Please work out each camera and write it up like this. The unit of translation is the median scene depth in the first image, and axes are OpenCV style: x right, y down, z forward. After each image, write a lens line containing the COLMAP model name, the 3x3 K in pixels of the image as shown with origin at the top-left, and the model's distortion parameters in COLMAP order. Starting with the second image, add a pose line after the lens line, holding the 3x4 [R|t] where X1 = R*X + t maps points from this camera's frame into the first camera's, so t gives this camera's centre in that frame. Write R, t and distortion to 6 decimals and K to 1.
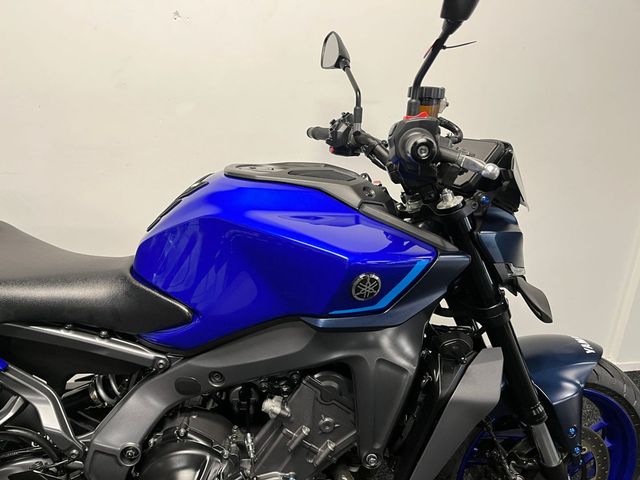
lens RADIAL K [[477.4, 0, 319.9], [0, 477.4, 234.8], [0, 0, 1]] dist [0.063894, -0.088092]
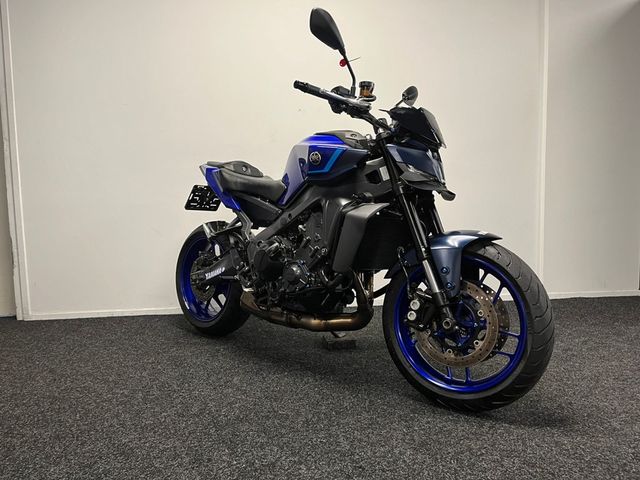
lens RADIAL K [[490.4, 0, 323.9], [0, 490.4, 246.8], [0, 0, 1]] dist [0.067379, -0.099868]
pose [[0.673129, 0.043519, -0.738243, 1.692222], [-0.246886, 0.954219, -0.168859, 0.810261], [0.697097, 0.295926, 0.653057, -0.420759]]
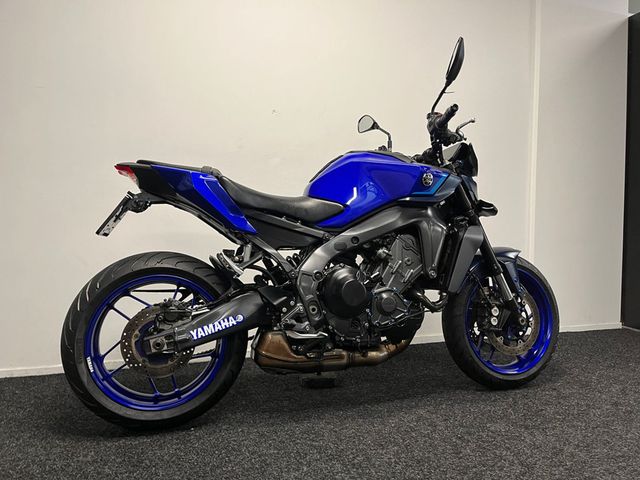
lens RADIAL K [[477.0, 0, 320.0], [0, 477.0, 240.0], [0, 0, 1]] dist [0.062352, -0.085532]
pose [[0.982516, -0.022013, 0.184870, -0.747413], [0.080064, 0.946433, -0.312818, 0.932897], [-0.168081, 0.322150, 0.931648, -0.898414]]
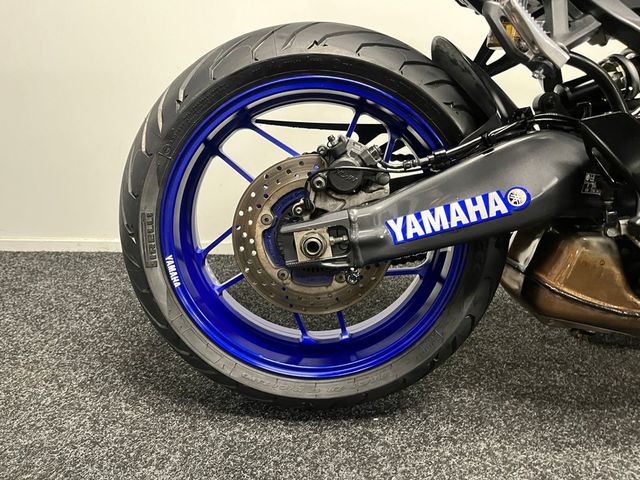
lens RADIAL K [[477.0, 0, 320.0], [0, 477.0, 240.0], [0, 0, 1]] dist [0.062352, -0.085532]
pose [[0.994346, 0.033309, -0.100831, -0.935400], [-0.039548, 0.997383, -0.060518, 0.724489], [0.098551, 0.064163, 0.993061, 0.287330]]
